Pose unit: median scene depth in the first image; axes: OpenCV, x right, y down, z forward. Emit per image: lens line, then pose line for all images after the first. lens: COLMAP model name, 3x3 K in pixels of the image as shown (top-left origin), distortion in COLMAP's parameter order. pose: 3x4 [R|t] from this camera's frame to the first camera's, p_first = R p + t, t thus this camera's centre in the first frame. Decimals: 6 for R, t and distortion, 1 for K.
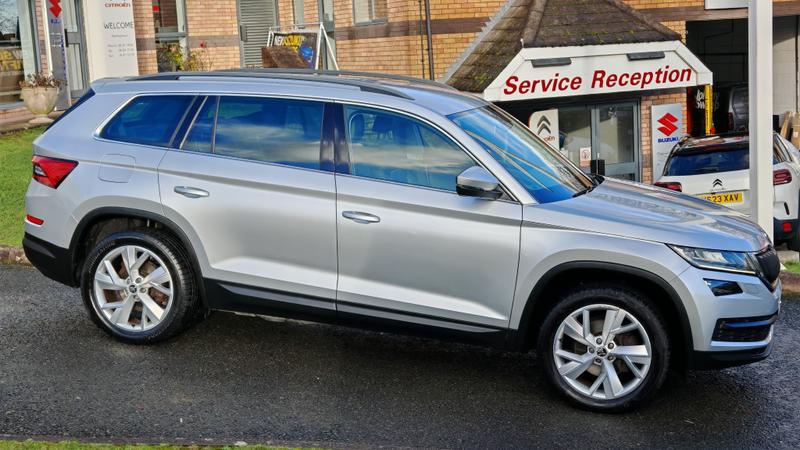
lens RADIAL K [[1267.5, 0, 400.4], [0, 1267.5, 225.2], [0, 0, 1]] dist [0.096545, 0.000000]
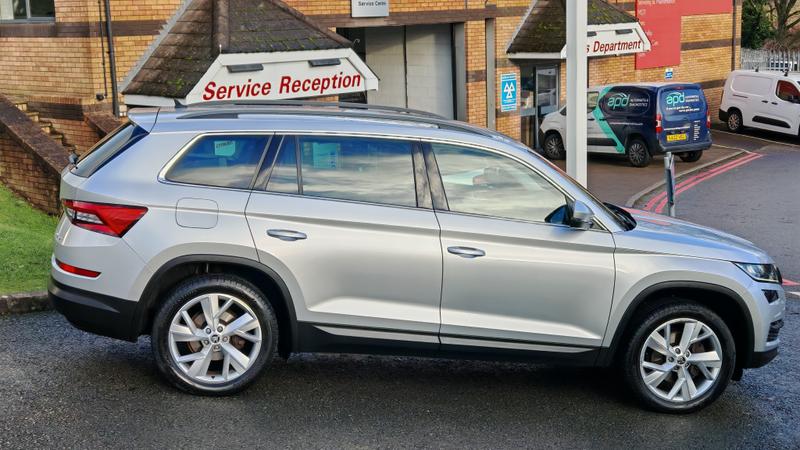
lens RADIAL K [[1267.5, 0, 398.5], [0, 1267.5, 223.5], [0, 0, 1]] dist [0.096545, 0.000000]
pose [[0.898724, -0.048013, 0.435879, -0.497384], [0.042161, 0.998844, 0.023093, -0.052277], [-0.436484, -0.002377, 0.899709, 0.083523]]
